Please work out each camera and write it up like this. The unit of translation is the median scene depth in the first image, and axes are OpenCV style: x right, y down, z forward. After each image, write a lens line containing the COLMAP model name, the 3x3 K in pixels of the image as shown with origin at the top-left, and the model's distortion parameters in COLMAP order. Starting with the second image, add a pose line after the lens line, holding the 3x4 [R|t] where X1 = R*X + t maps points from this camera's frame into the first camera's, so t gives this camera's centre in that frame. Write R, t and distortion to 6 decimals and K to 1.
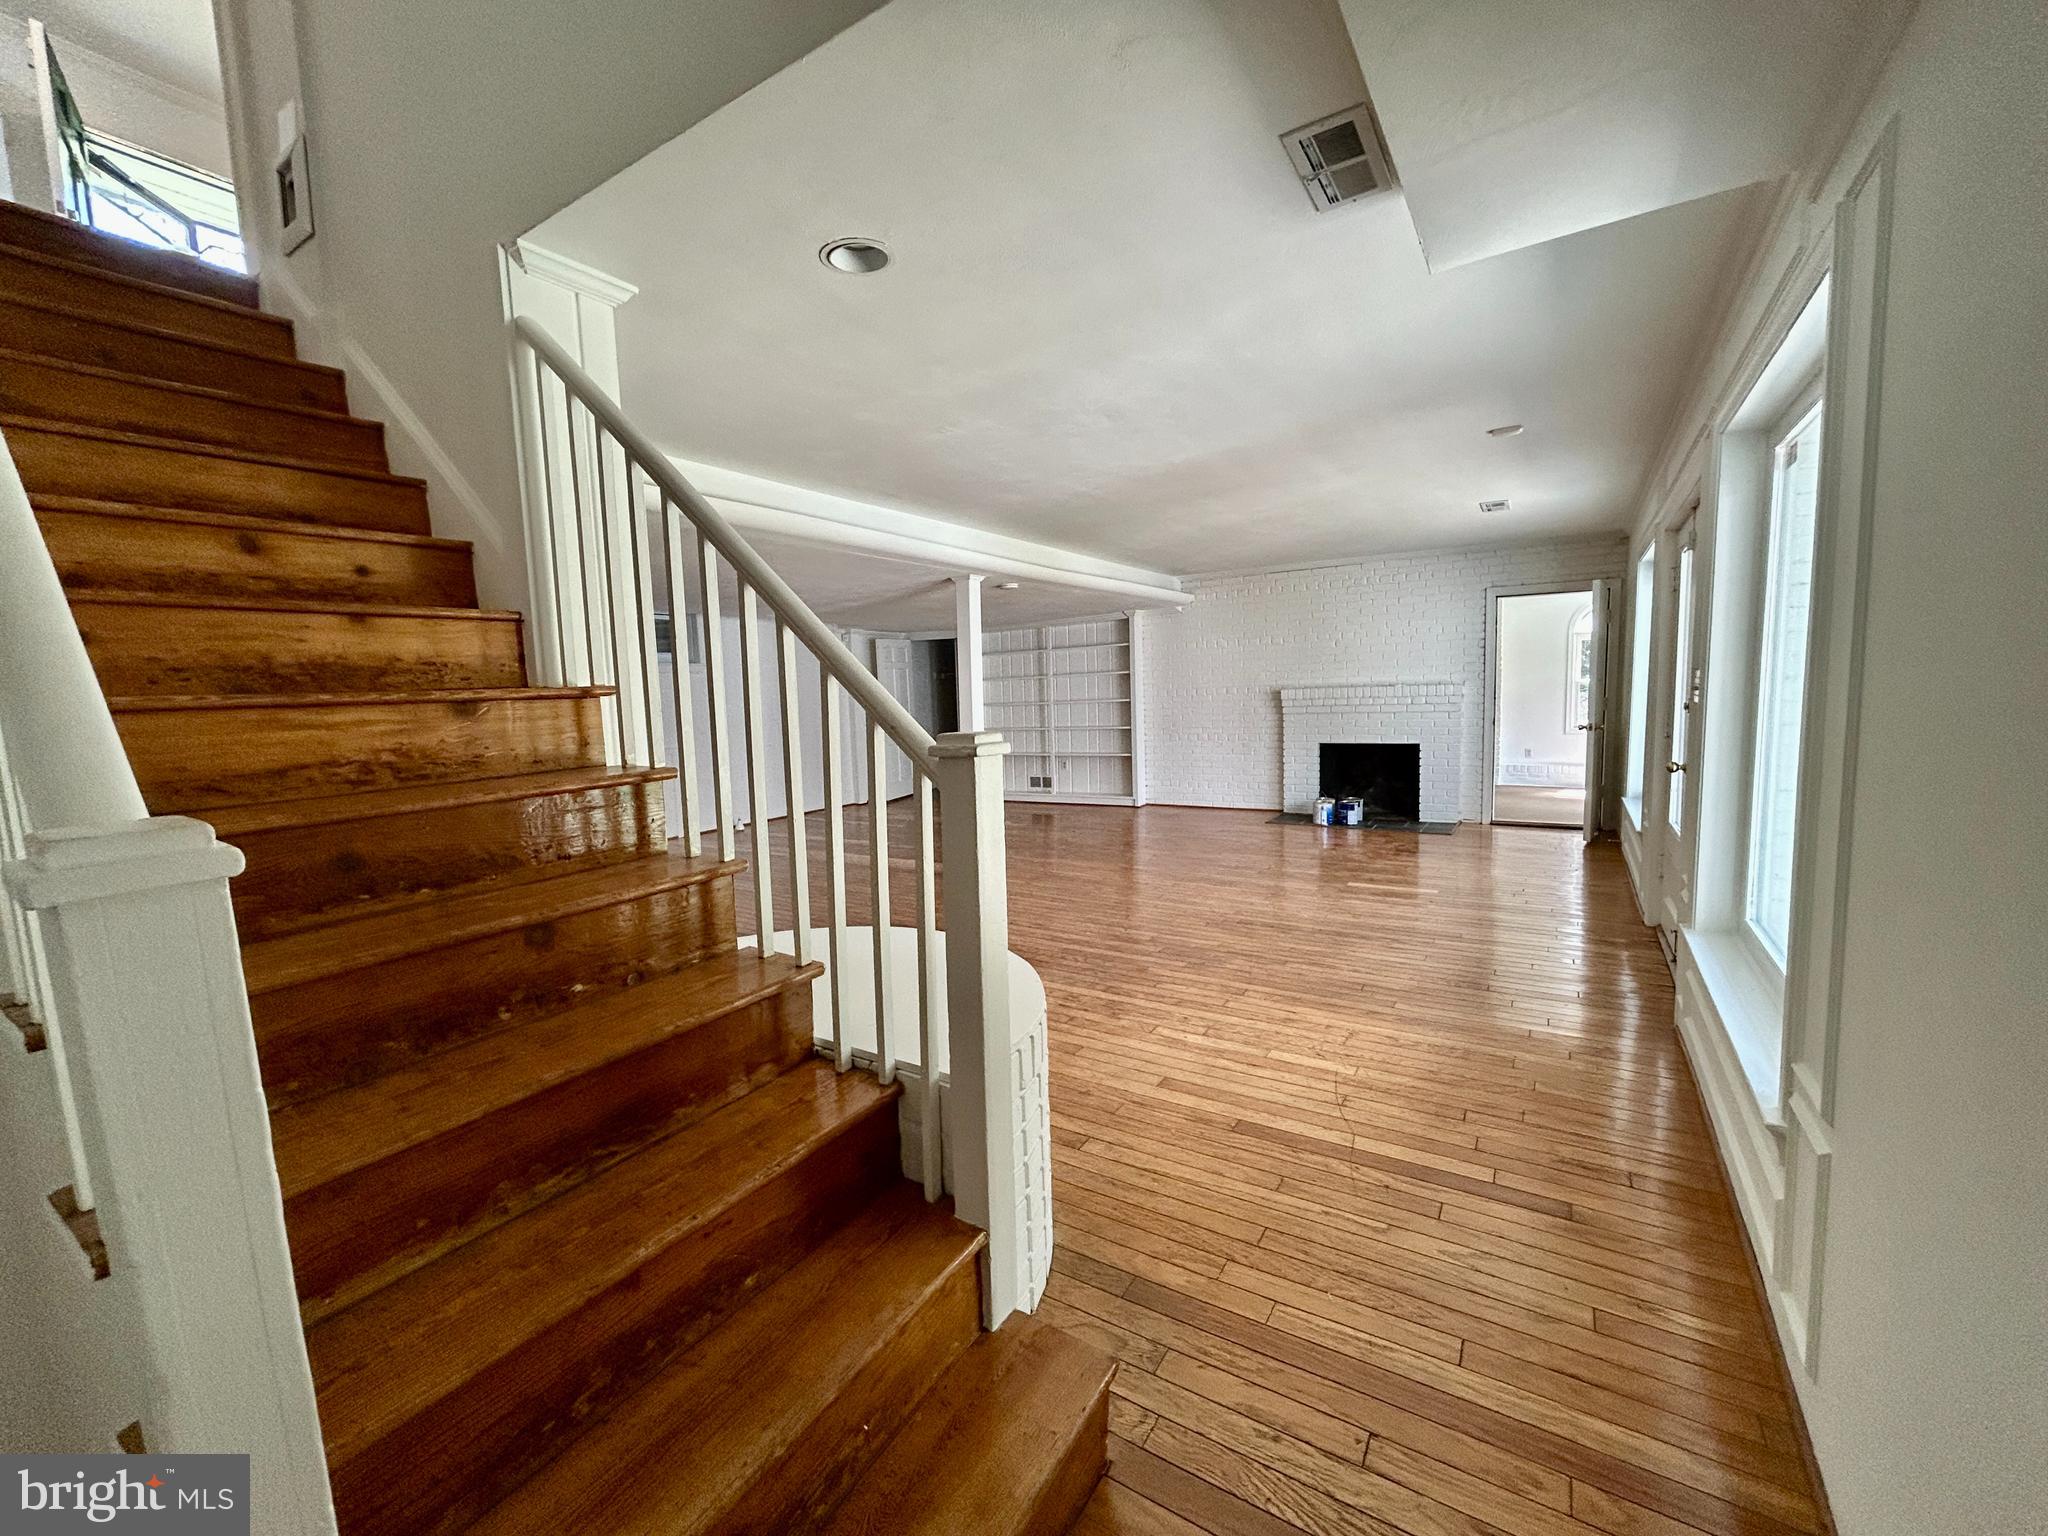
lens RADIAL K [[833.2, 0, 1024.0], [0, 833.2, 768.0], [0, 0, 1]] dist [-0.005445, -0.000035]
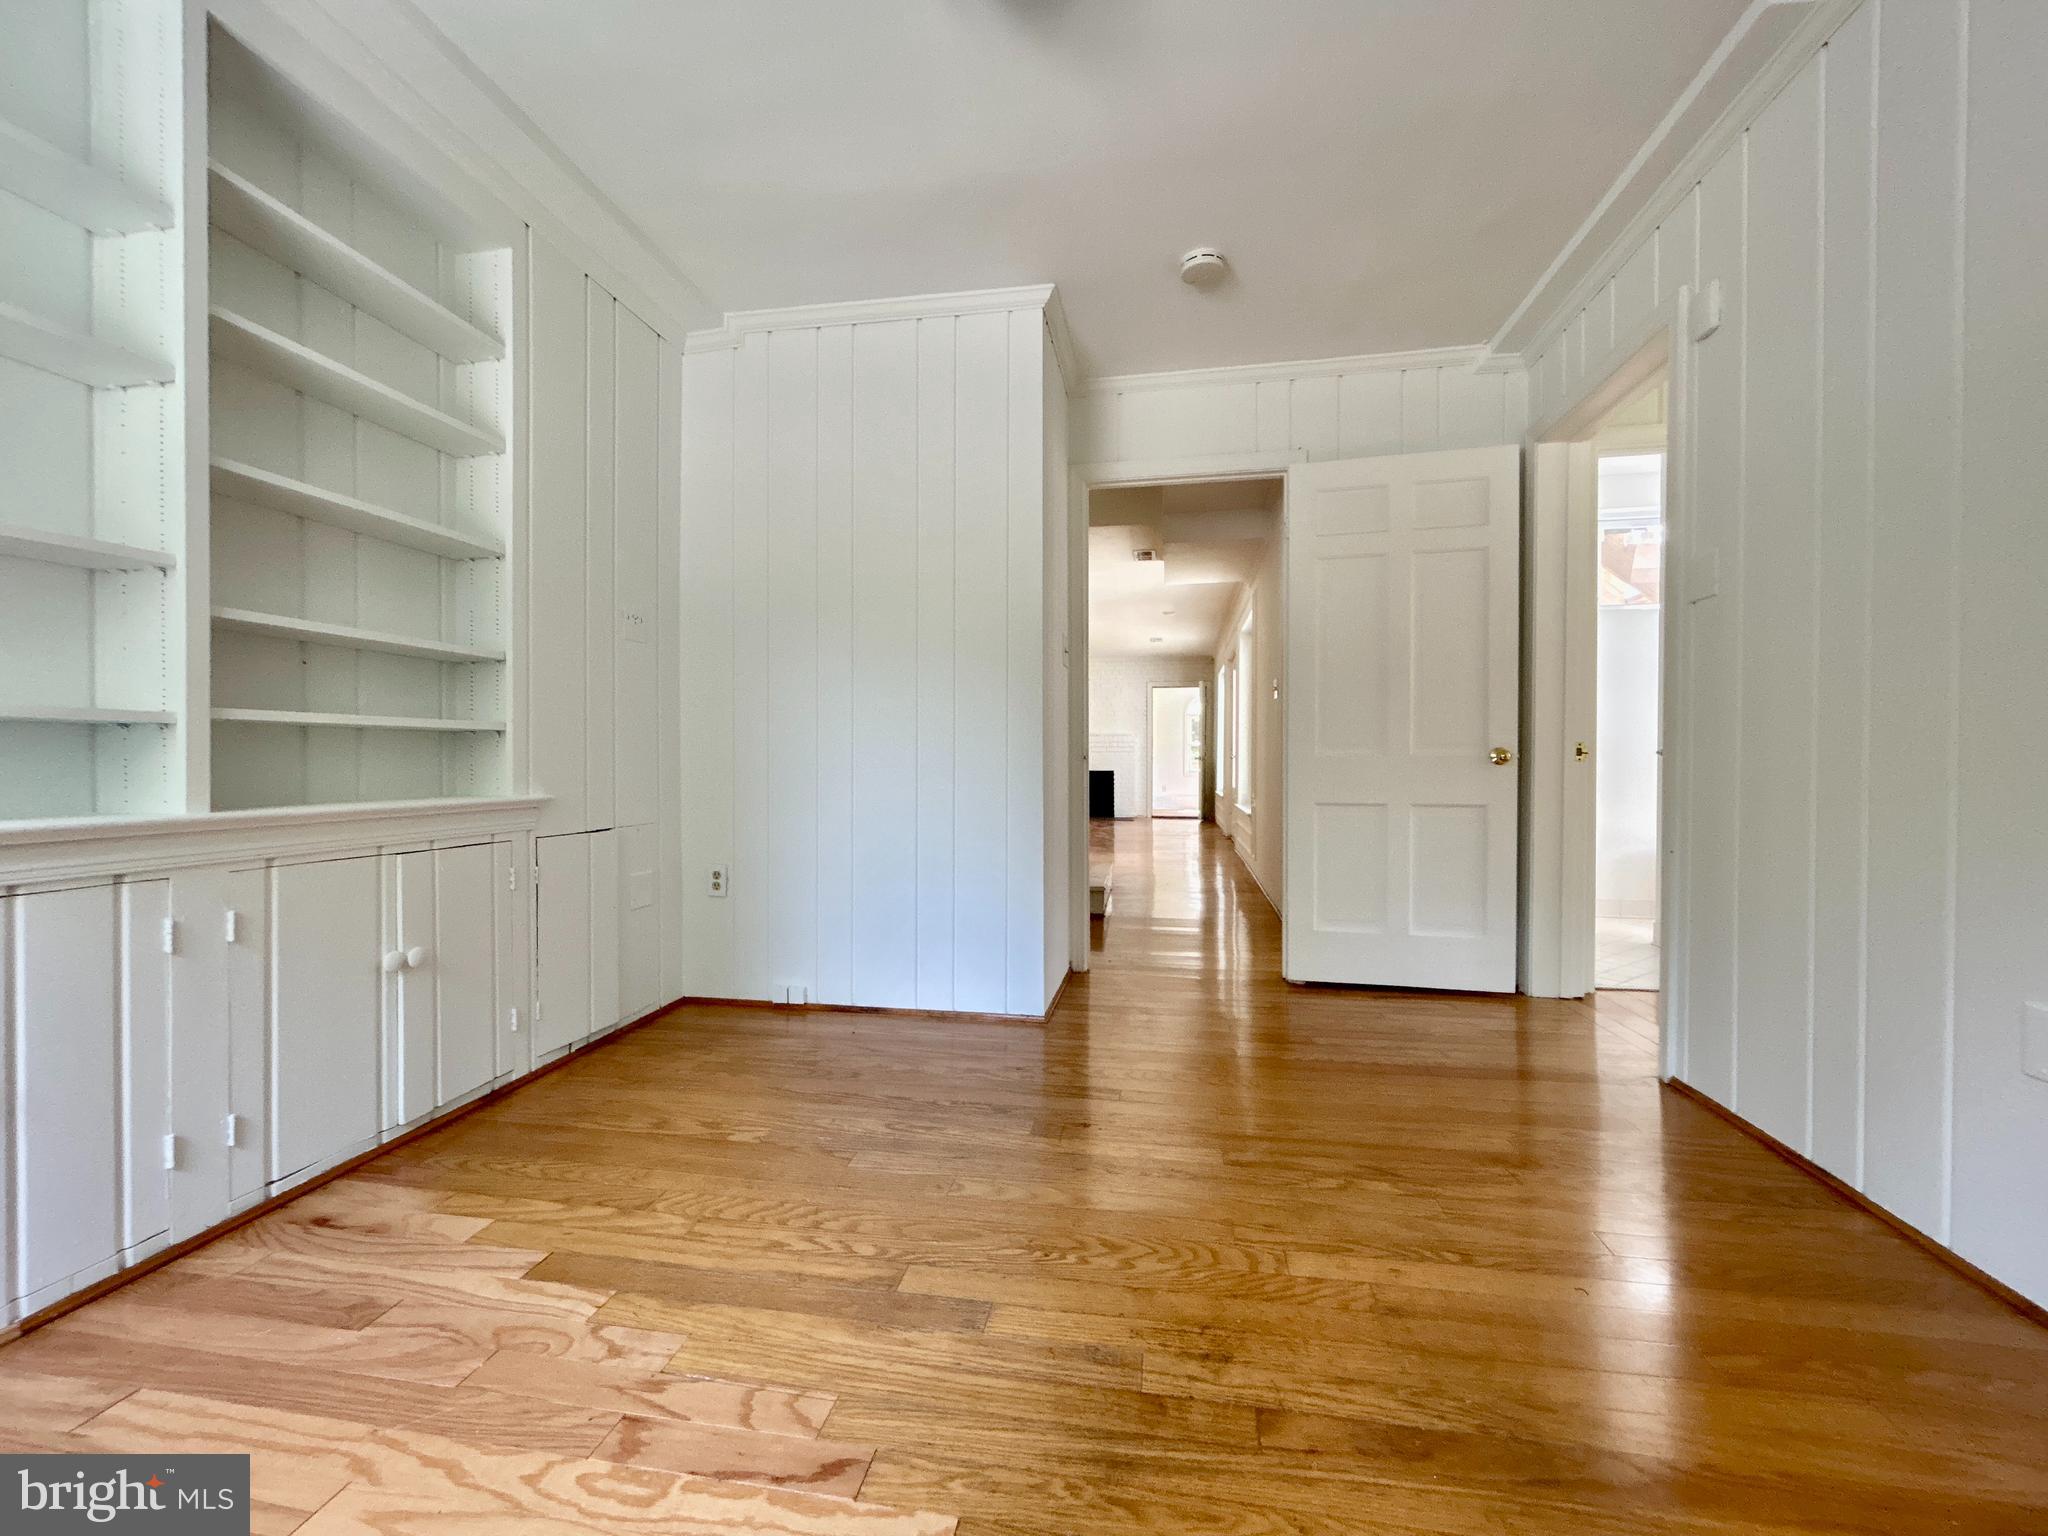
lens RADIAL K [[833.2, 0, 1024.0], [0, 833.2, 768.0], [0, 0, 1]] dist [-0.005445, -0.000035]
pose [[0.921860, 0.030897, 0.386289, -1.019563], [0.006100, 0.995536, -0.094185, 0.365958], [-0.387475, 0.089182, 0.917557, -1.406781]]
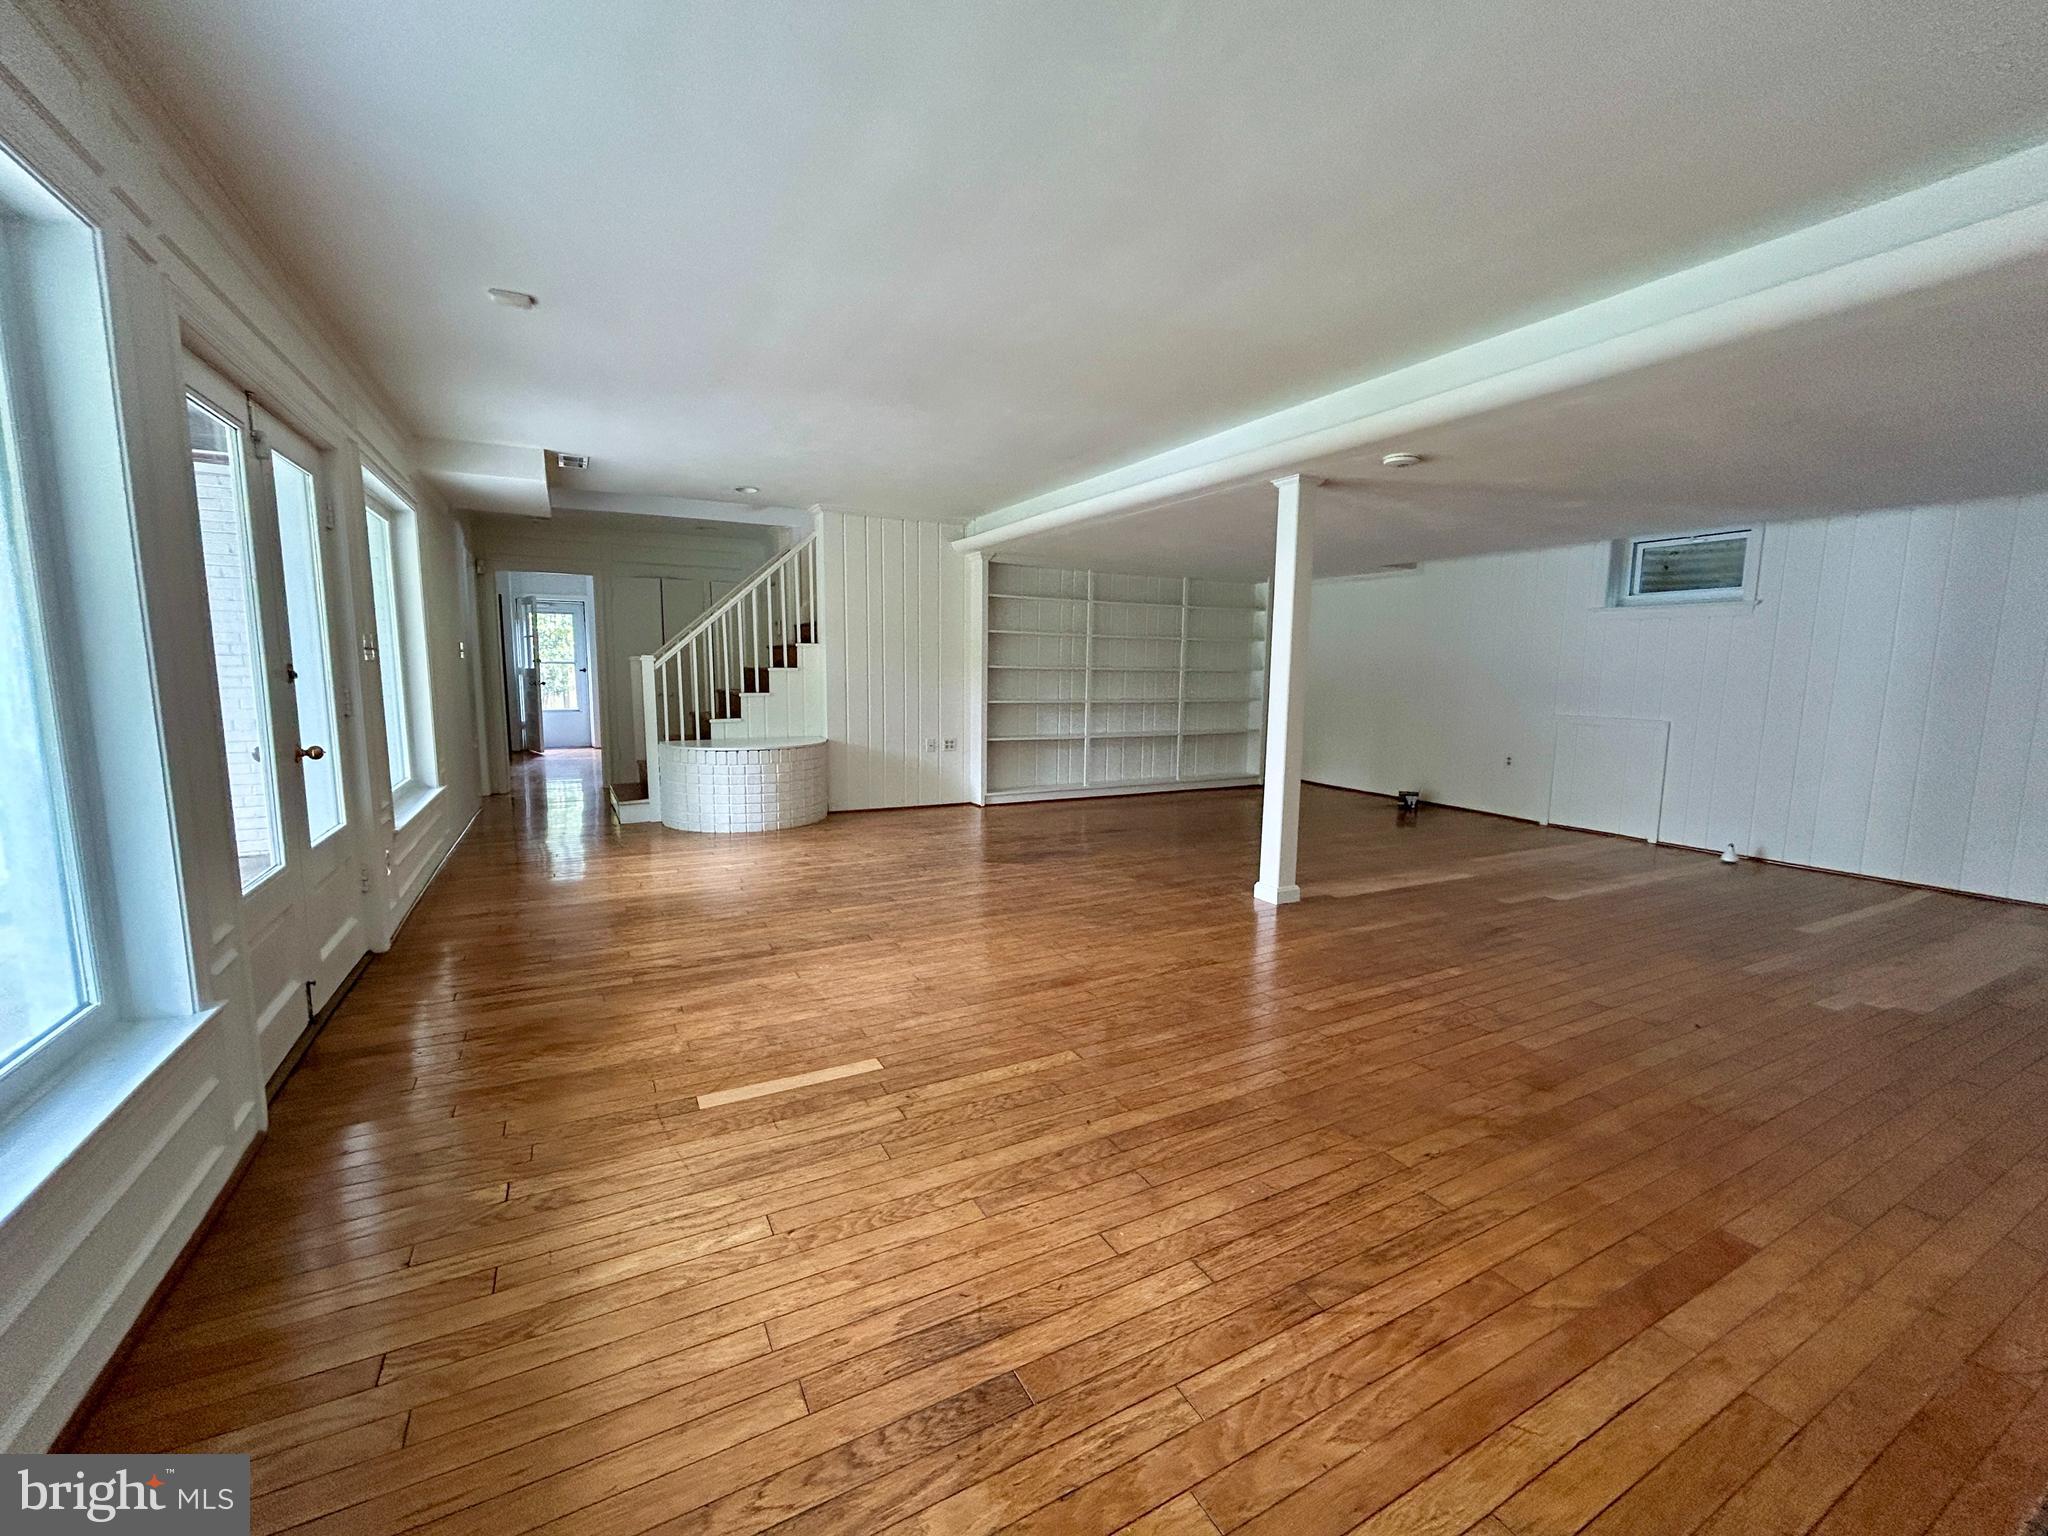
lens RADIAL K [[833.2, 0, 1024.0], [0, 833.2, 768.0], [0, 0, 1]] dist [-0.005445, -0.000035]
pose [[-0.481865, 0.135624, -0.865686, 2.740530], [-0.076149, 0.977730, 0.195564, -0.455823], [0.872930, 0.160156, -0.460807, 4.701723]]
